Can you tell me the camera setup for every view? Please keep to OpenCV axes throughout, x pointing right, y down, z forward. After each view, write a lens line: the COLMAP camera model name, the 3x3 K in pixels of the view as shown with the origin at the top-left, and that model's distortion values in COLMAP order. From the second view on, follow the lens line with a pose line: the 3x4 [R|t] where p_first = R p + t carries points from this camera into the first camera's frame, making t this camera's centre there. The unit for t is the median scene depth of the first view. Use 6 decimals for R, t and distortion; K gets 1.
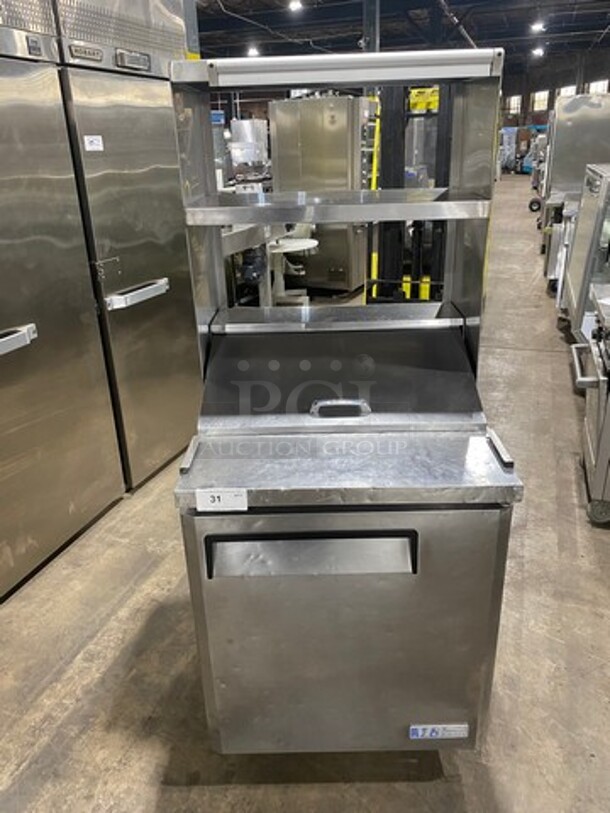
lens RADIAL K [[614.3, 0, 310.7], [0, 614.3, 405.3], [0, 0, 1]] dist [0.008274, -0.006850]
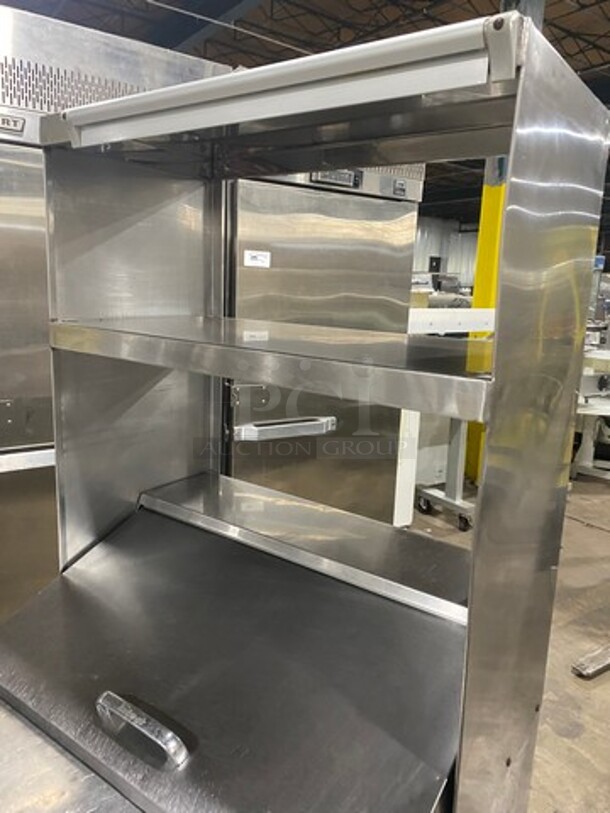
lens RADIAL K [[614.3, 0, 307.7], [0, 614.3, 409.5], [0, 0, 1]] dist [0.008274, -0.006850]
pose [[0.808568, 0.174923, -0.561800, 0.294338], [-0.285331, 0.951580, -0.114377, -0.163064], [0.514591, 0.252781, 0.819328, 0.431328]]
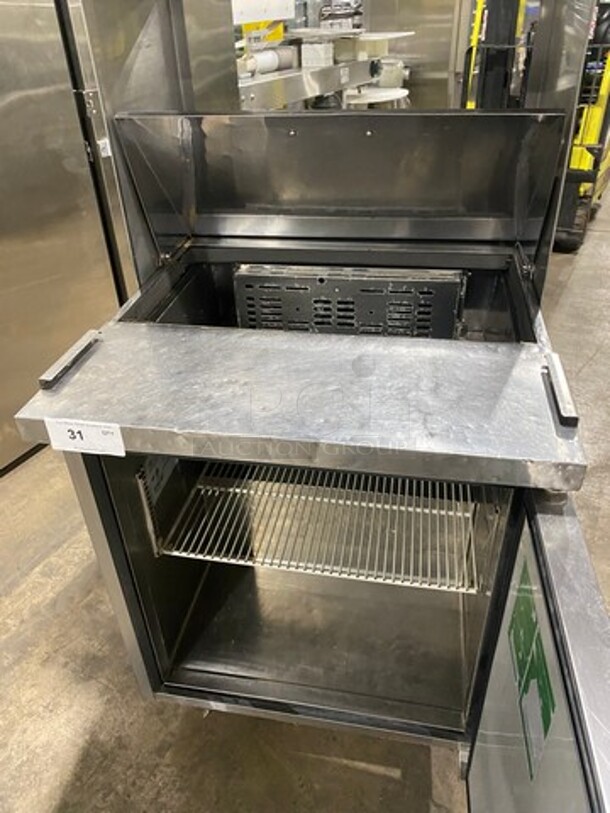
lens RADIAL K [[614.3, 0, 302.1], [0, 614.3, 408.2], [0, 0, 1]] dist [0.008274, -0.006850]
pose [[0.983798, 0.091071, -0.154425, 0.106278], [-0.059552, 0.978461, 0.197655, -0.009328], [0.169099, -0.185256, 0.968032, 0.260626]]
